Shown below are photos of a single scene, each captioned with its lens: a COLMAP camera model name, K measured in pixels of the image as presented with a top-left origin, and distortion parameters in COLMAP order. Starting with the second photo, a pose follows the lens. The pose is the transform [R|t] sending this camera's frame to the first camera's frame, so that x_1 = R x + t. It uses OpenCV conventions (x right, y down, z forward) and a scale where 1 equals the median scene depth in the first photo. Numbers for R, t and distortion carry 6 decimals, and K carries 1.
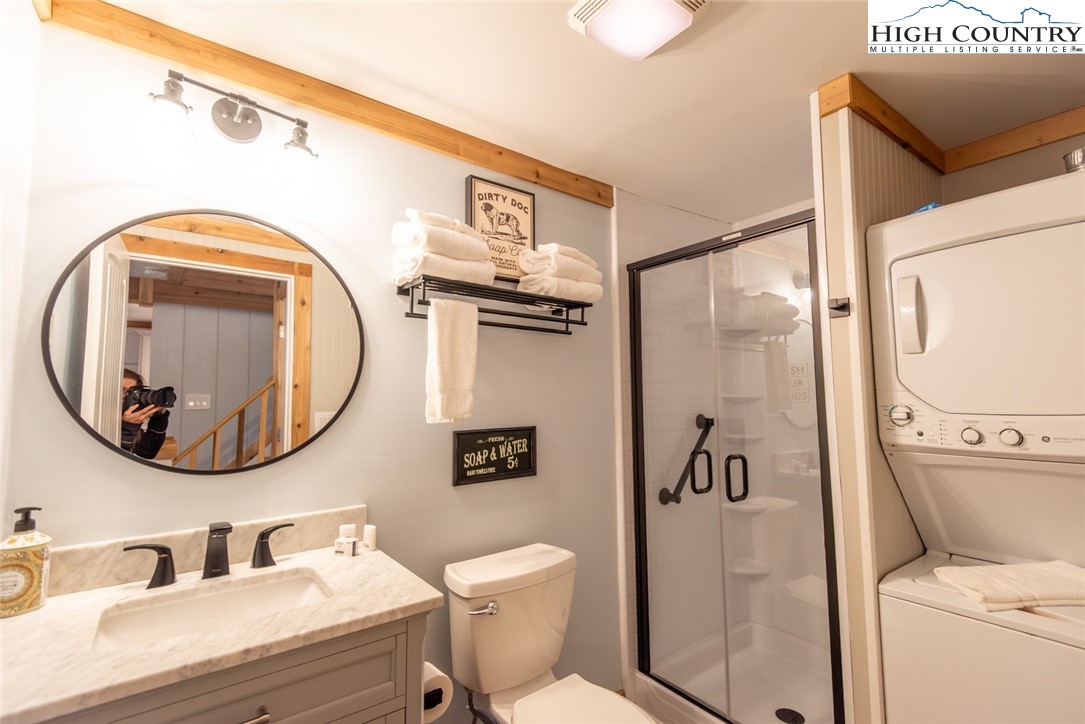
lens RADIAL K [[495.7, 0, 543.6], [0, 495.7, 362.1], [0, 0, 1]] dist [0.006265, -0.000717]
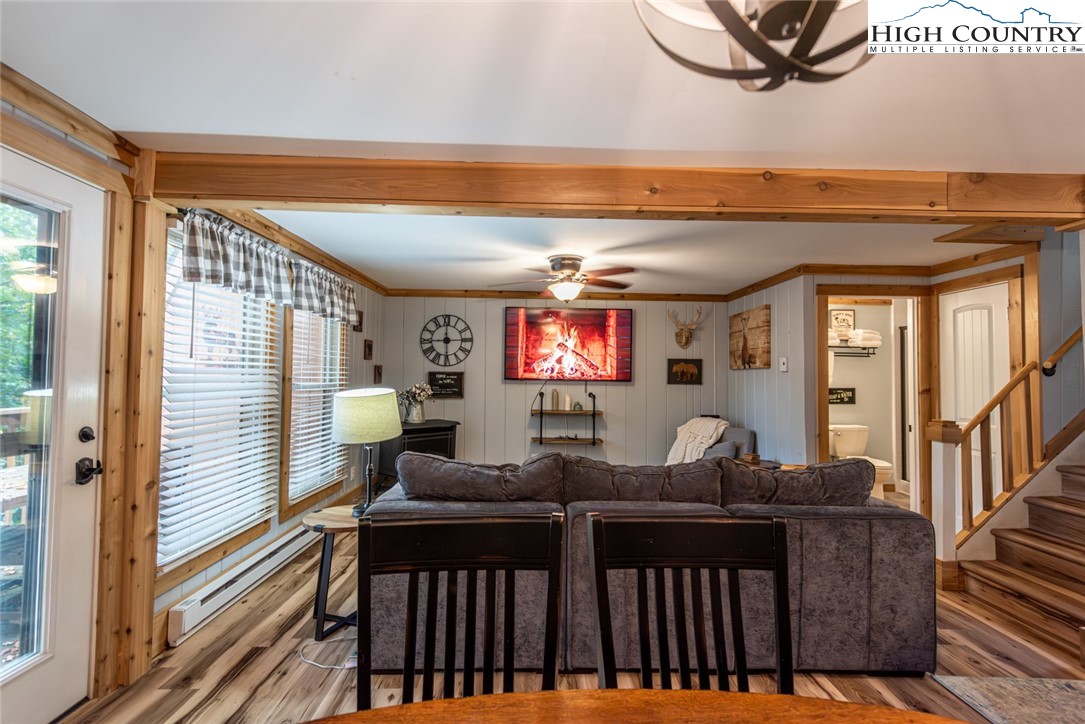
lens RADIAL K [[495.7, 0, 539.1], [0, 495.7, 362.8], [0, 0, 1]] dist [0.006265, -0.000717]
pose [[0.814220, -0.000019, -0.580556, 0.177468], [0.029461, 0.998713, 0.041285, -0.209634], [0.579808, -0.050719, 0.813173, -2.628456]]
